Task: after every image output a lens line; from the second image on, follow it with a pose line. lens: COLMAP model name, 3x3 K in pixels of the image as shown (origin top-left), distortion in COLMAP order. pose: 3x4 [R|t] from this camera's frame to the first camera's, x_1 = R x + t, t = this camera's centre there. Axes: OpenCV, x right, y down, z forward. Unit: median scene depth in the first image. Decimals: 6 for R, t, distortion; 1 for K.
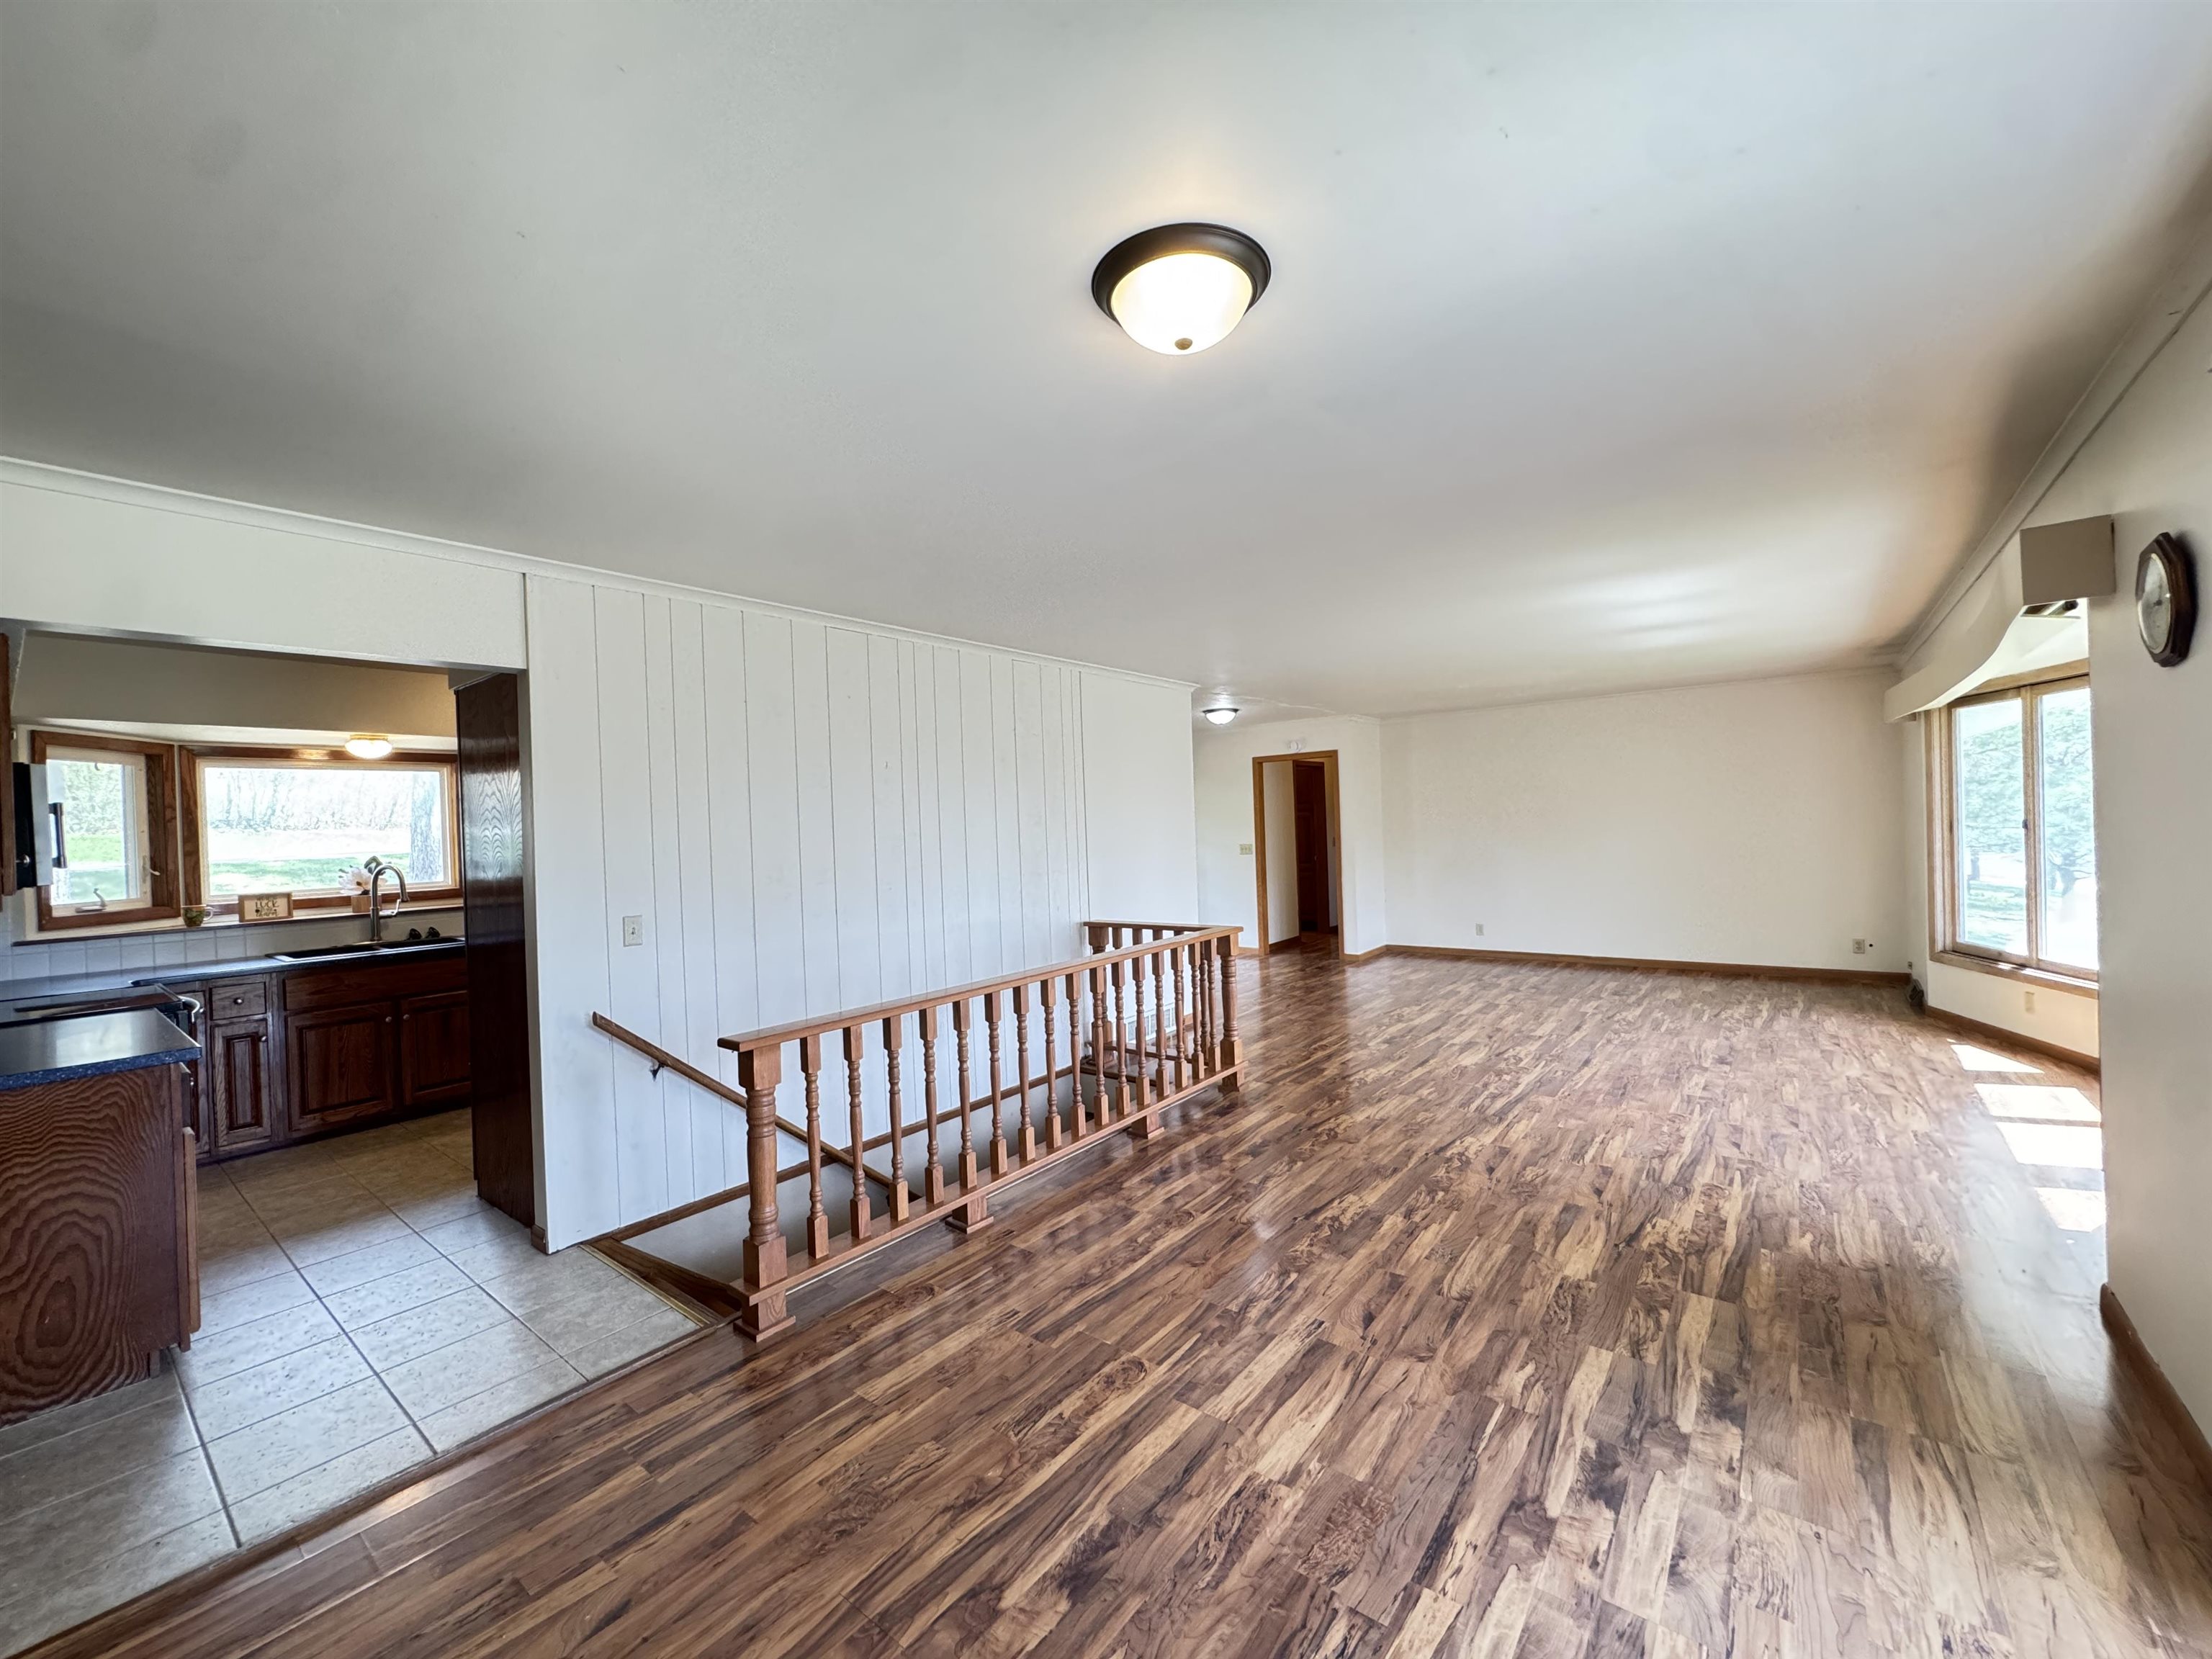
lens RADIAL K [[883.3, 0, 1102.0], [0, 883.3, 829.5], [0, 0, 1]] dist [-0.004036, -0.000235]
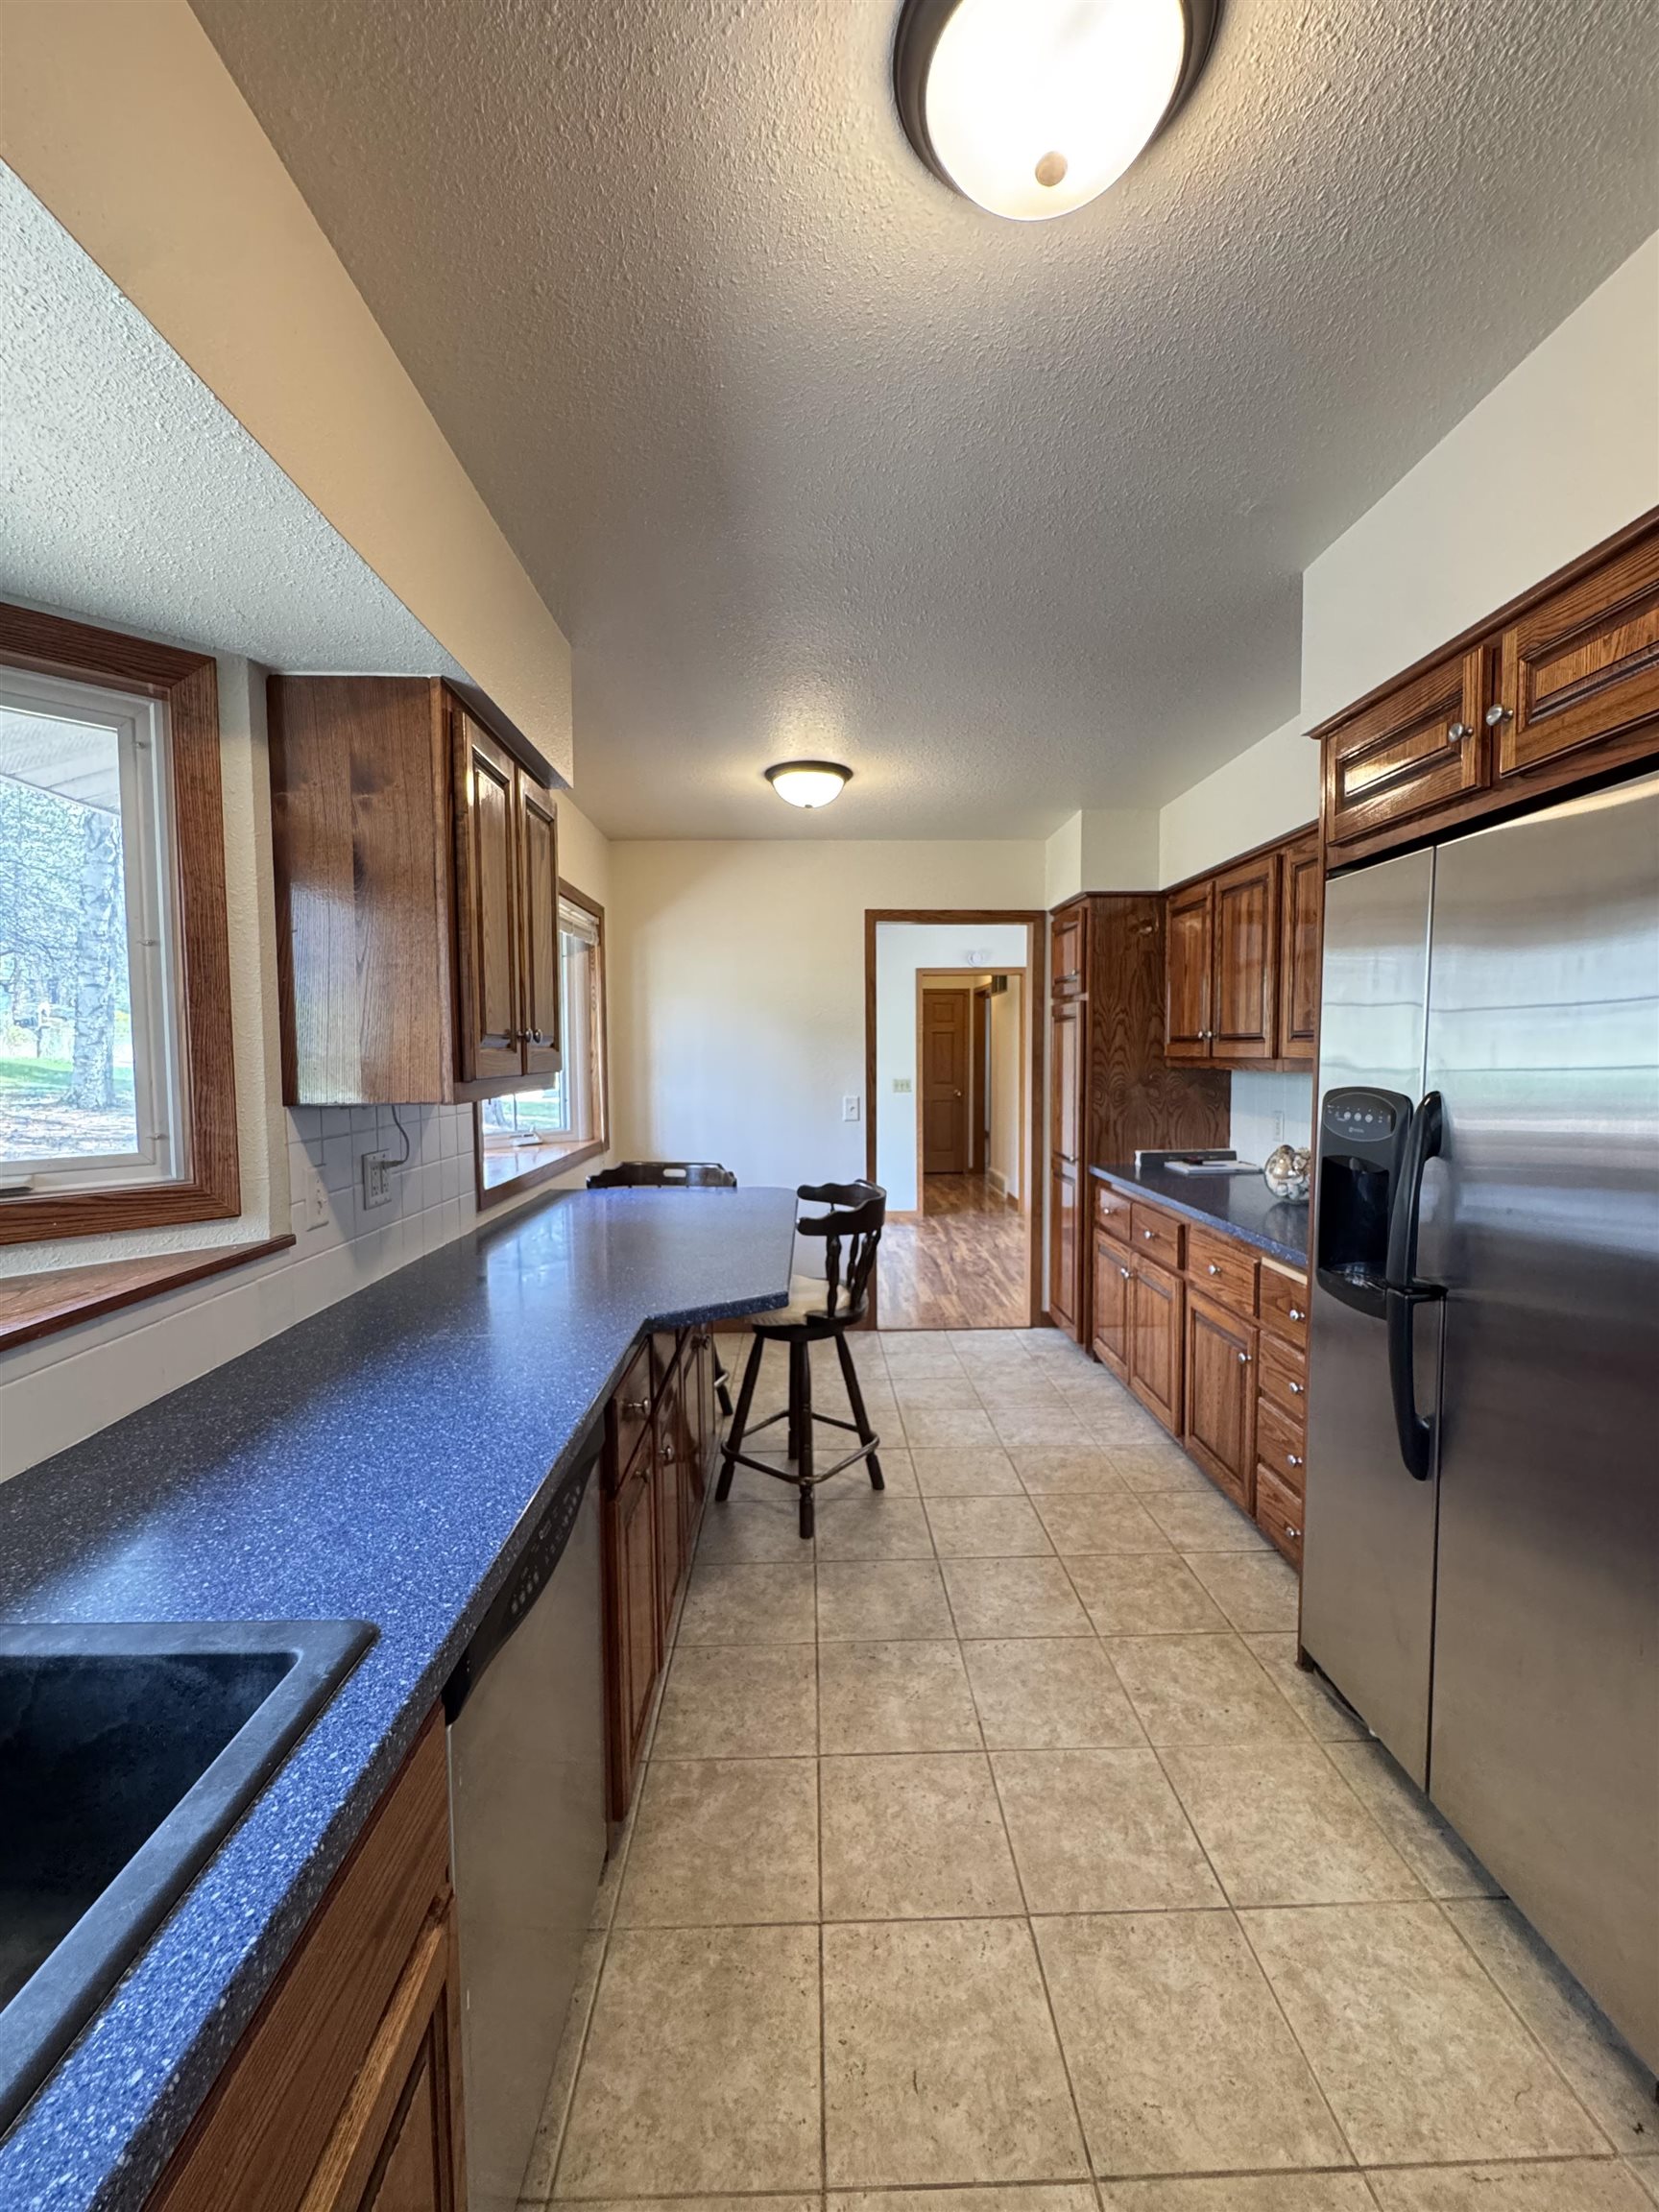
lens RADIAL K [[883.3, 0, 829.5], [0, 883.3, 1106.0], [0, 0, 1]] dist [-0.004036, -0.000235]
pose [[0.767726, -0.008173, 0.640726, -0.711845], [-0.017074, 0.999303, 0.033204, 0.028349], [-0.640551, -0.036432, 0.767051, 0.801279]]
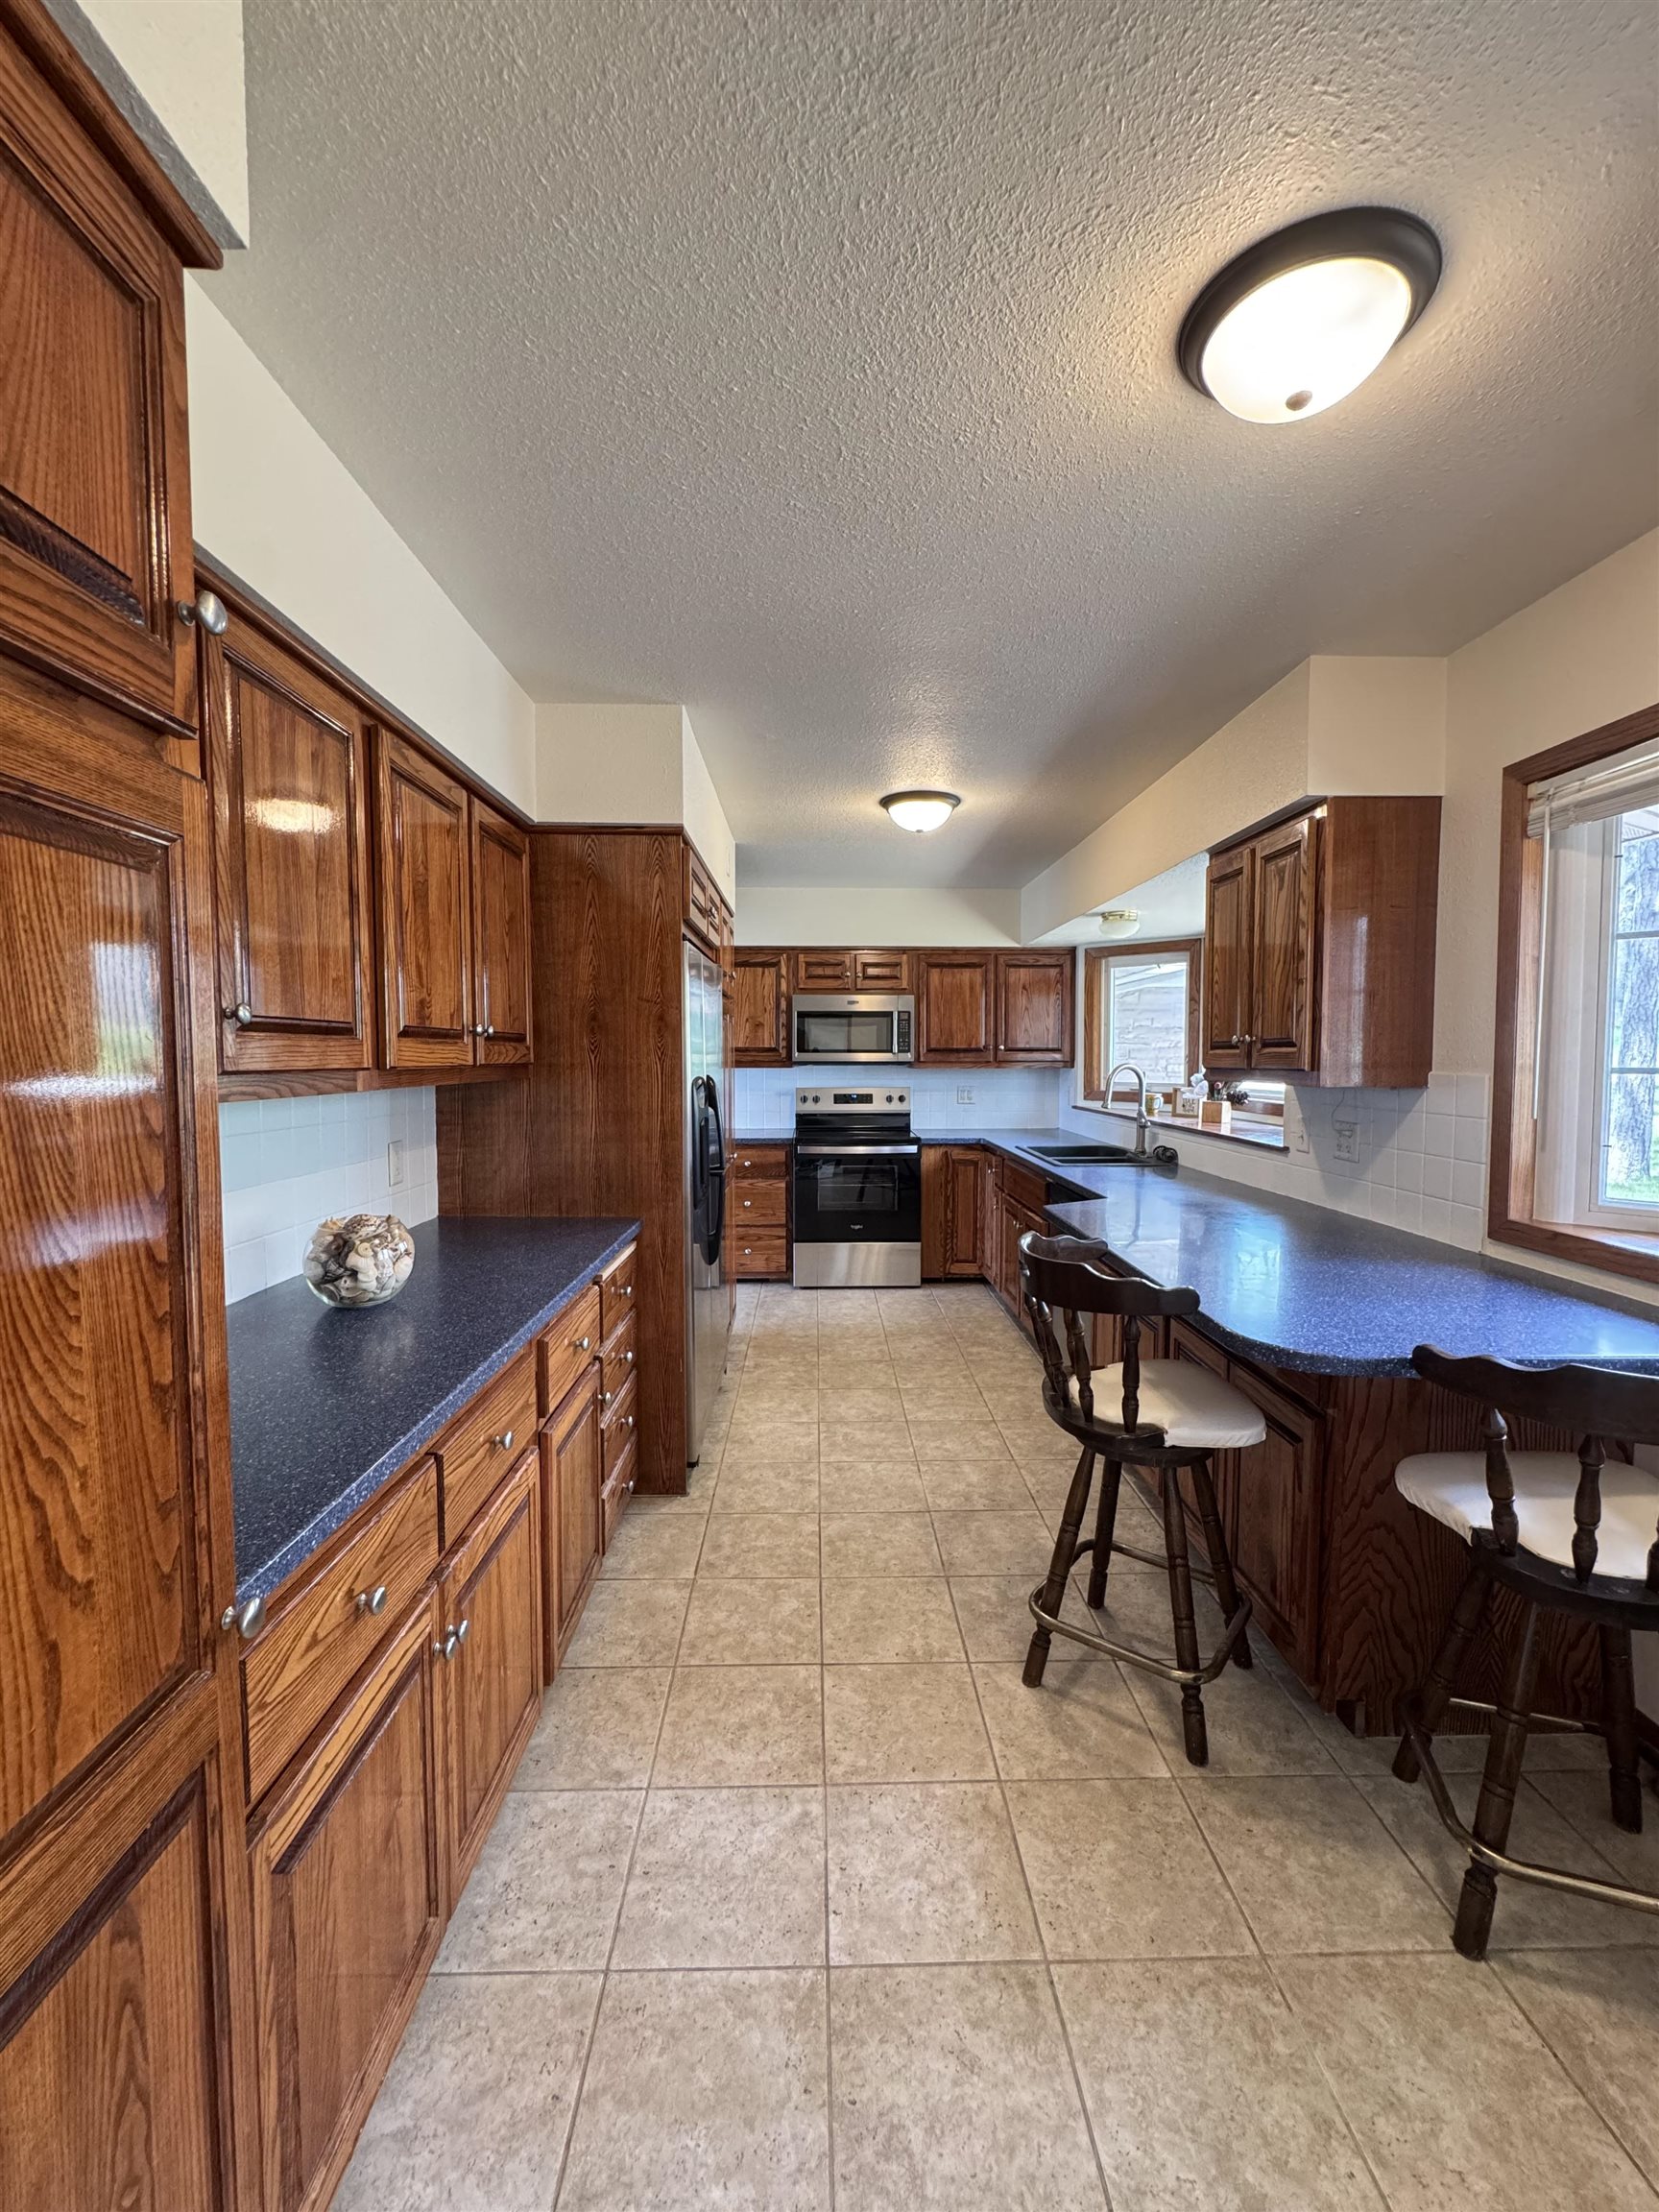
lens RADIAL K [[880.1, 0, 829.5], [0, 880.1, 1106.0], [0, 0, 1]] dist [-0.001333, -0.000625]
pose [[-0.771378, 0.072377, -0.632248, -0.047441], [0.024484, 0.996151, 0.084162, 0.002219], [0.635906, 0.049441, -0.770182, 1.420610]]
